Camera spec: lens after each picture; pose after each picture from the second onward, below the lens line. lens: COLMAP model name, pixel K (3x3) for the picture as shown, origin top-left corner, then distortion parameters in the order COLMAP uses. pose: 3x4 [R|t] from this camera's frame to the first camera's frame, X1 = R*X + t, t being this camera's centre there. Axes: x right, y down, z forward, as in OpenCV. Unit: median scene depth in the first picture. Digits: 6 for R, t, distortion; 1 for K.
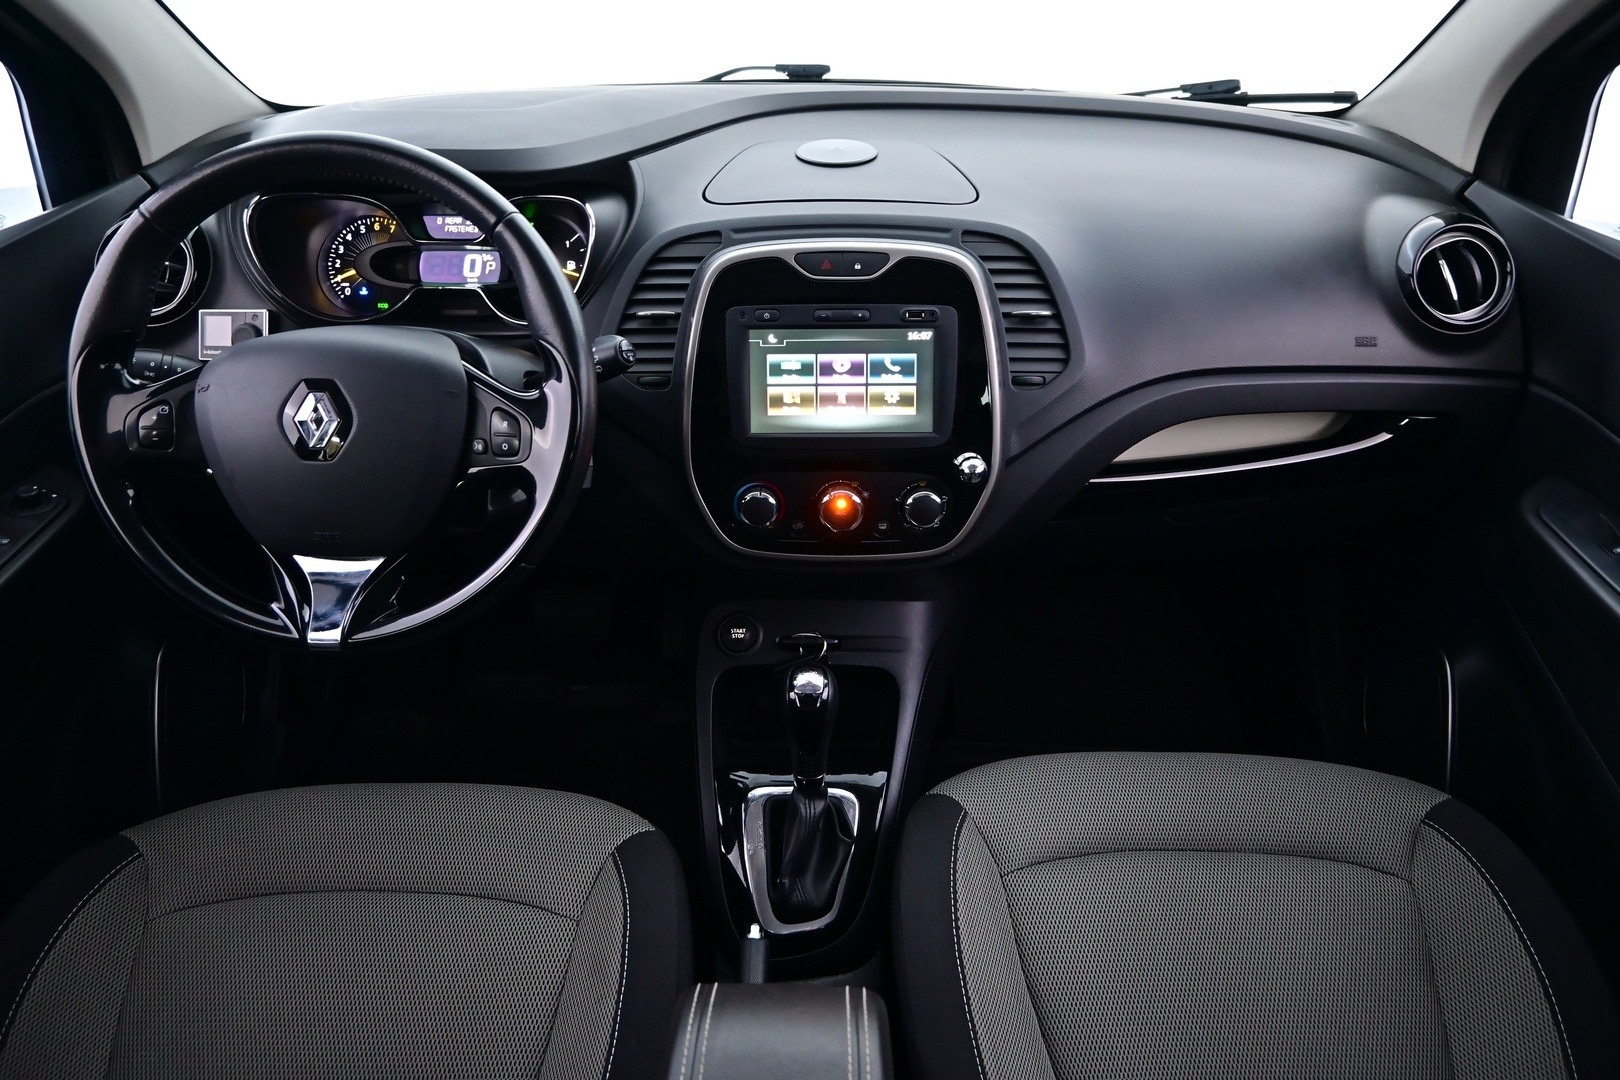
lens RADIAL K [[1162.2, 0, 810.0], [0, 1162.2, 540.0], [0, 0, 1]] dist [0.000459, -0.000584]
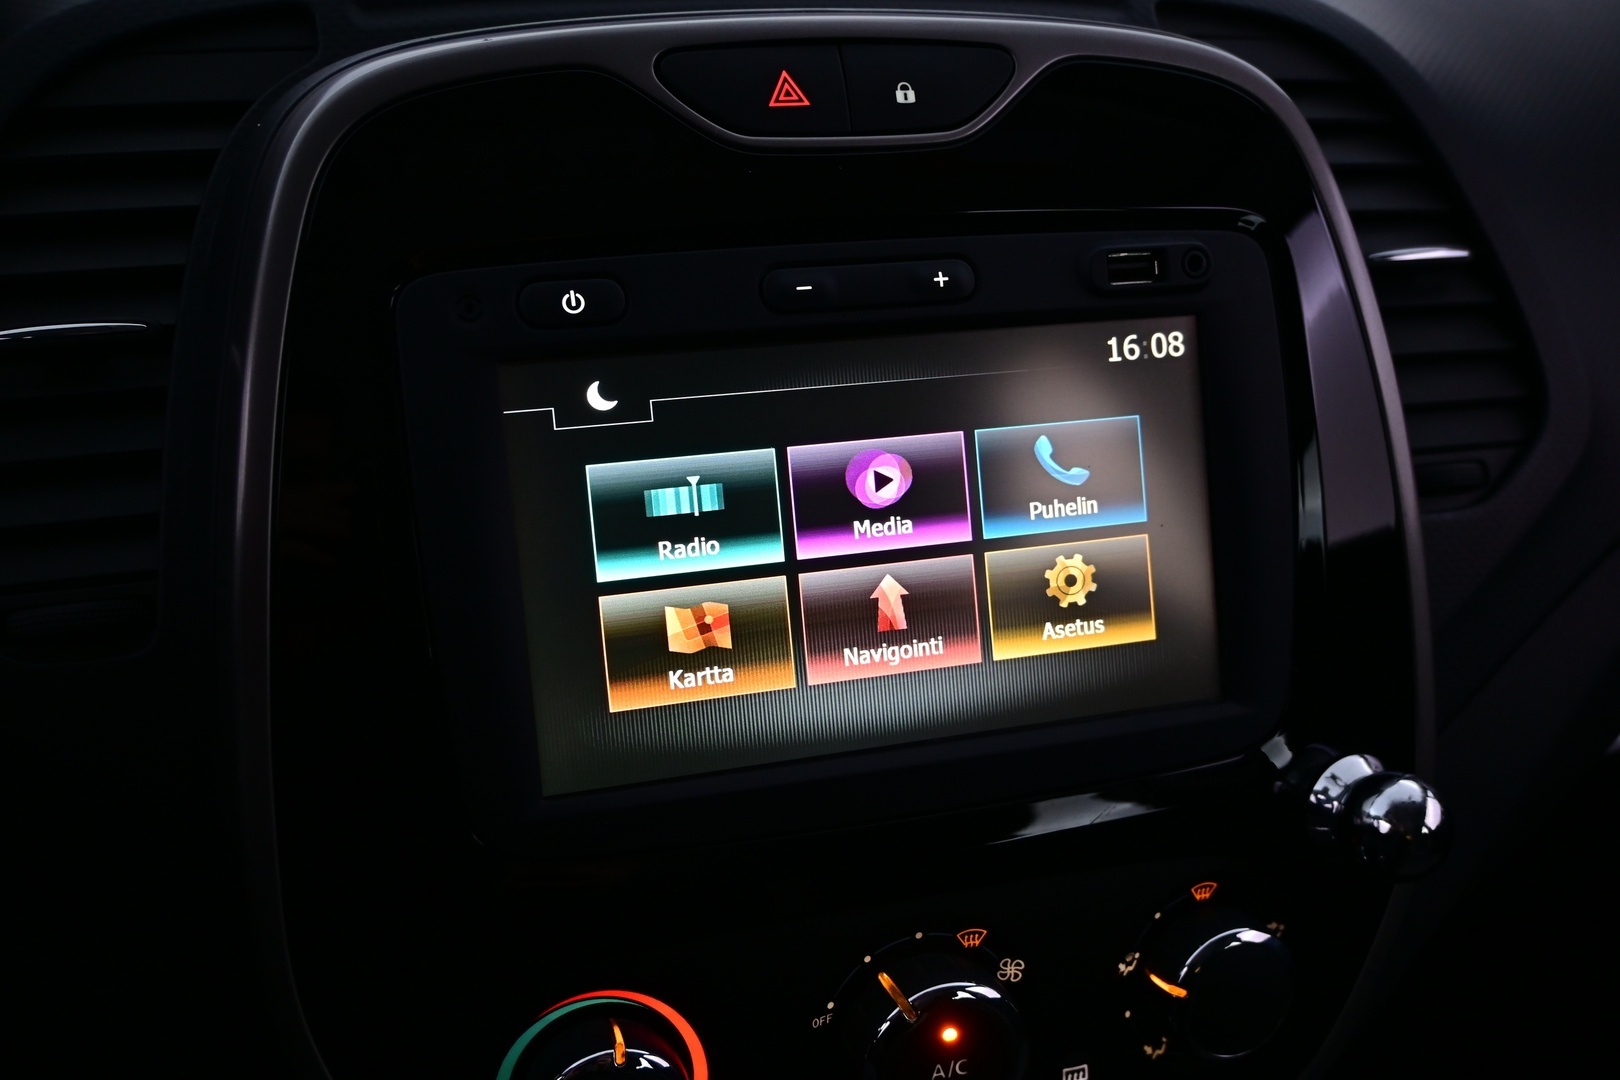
lens RADIAL K [[1626.4, 0, 810.0], [0, 1626.4, 540.0], [0, 0, 1]] dist [-0.020866, -0.003577]
pose [[0.946217, -0.097601, 0.308461, -0.097073], [0.132564, 0.986664, -0.094453, -0.105993], [-0.295129, 0.130264, 0.946536, 0.670398]]
